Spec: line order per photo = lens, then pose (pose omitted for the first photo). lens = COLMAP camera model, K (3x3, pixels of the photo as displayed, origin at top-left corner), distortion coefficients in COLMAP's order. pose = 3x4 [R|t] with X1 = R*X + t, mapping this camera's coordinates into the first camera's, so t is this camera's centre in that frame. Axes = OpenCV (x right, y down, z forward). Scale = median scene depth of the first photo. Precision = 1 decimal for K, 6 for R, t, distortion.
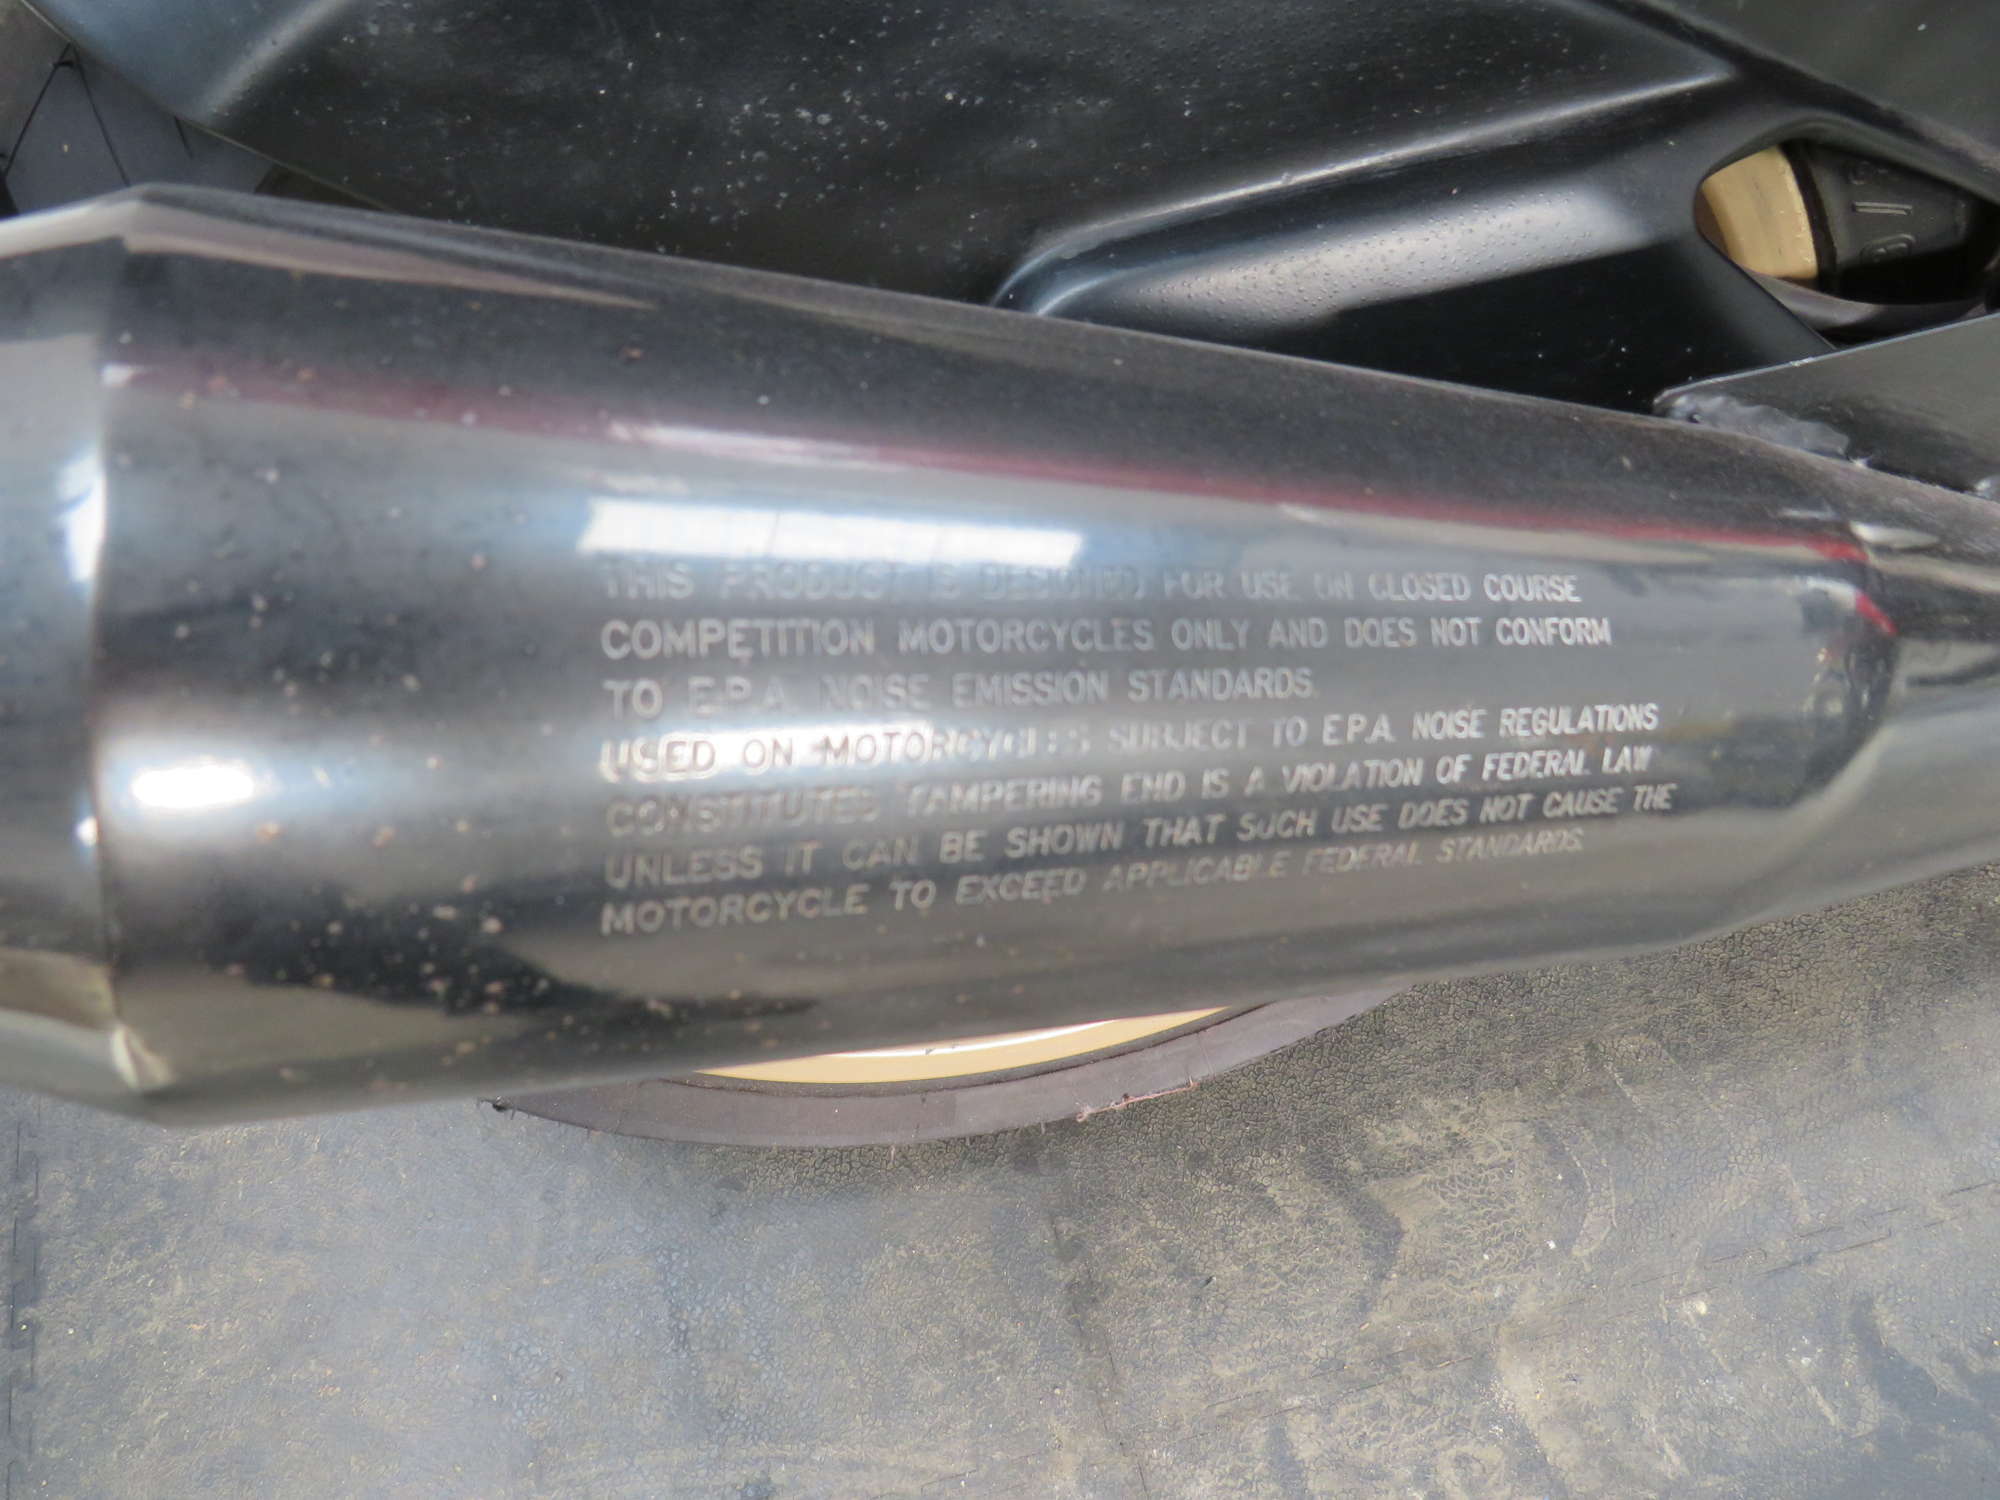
lens RADIAL K [[1411.8, 0, 1000.0], [0, 1411.8, 738.7], [0, 0, 1]] dist [-0.042849, 0.026727]
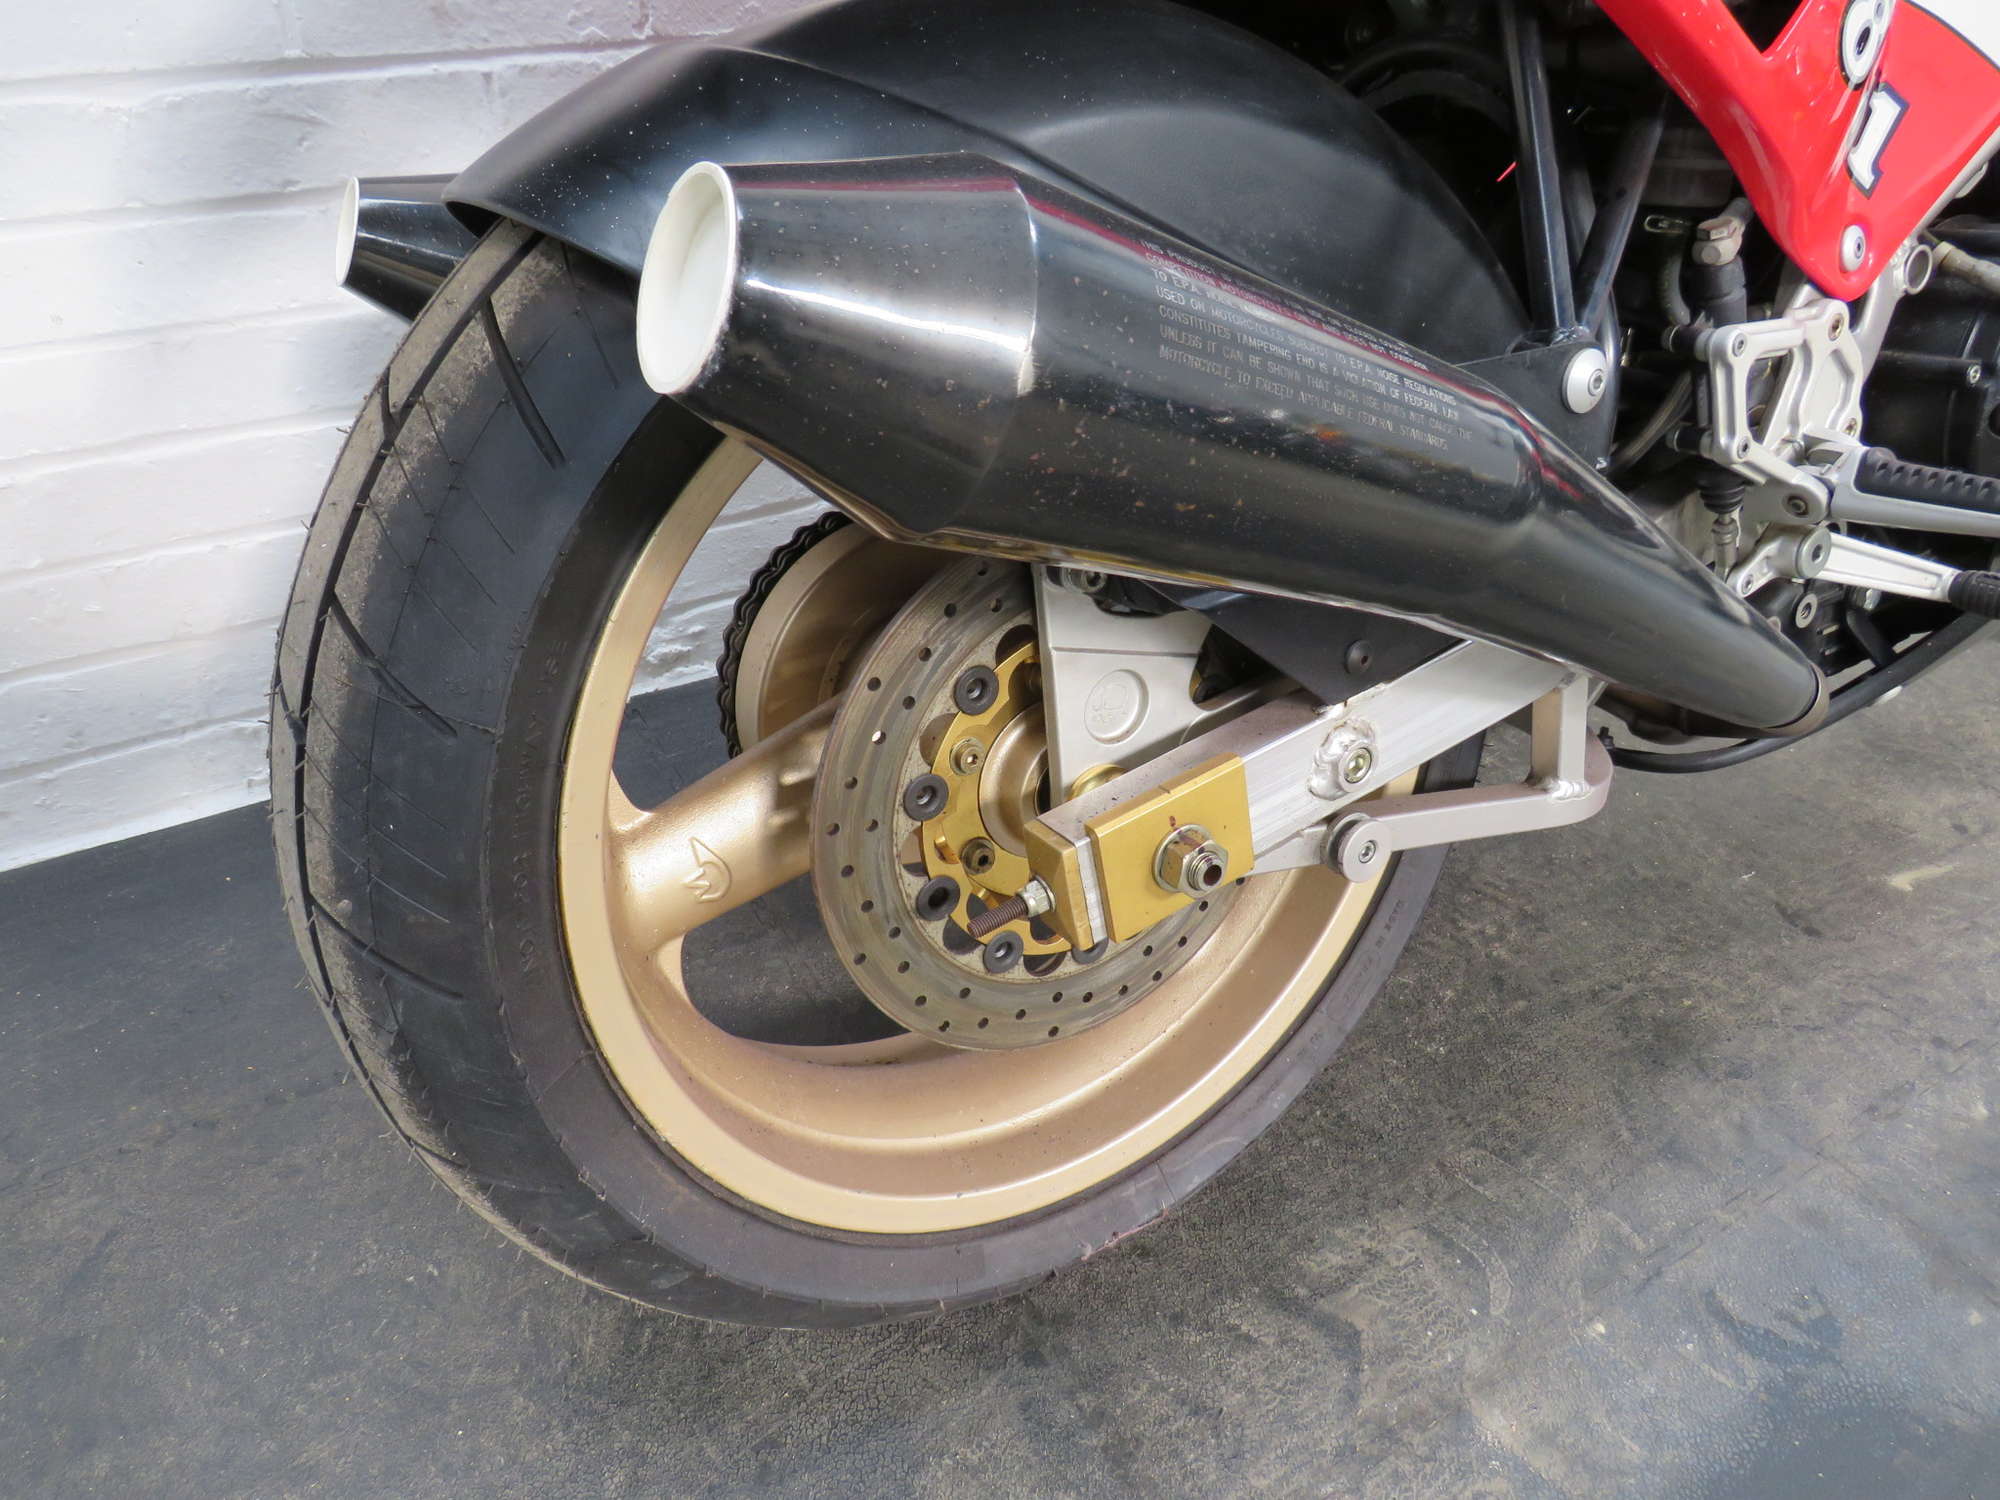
lens RADIAL K [[1411.8, 0, 1000.0], [0, 1411.8, 738.7], [0, 0, 1]] dist [-0.042849, 0.026727]
pose [[0.953171, -0.104801, 0.283693, -0.268487], [0.226528, 0.868895, -0.440120, 0.358852], [-0.200375, 0.483774, 0.851946, -0.165226]]
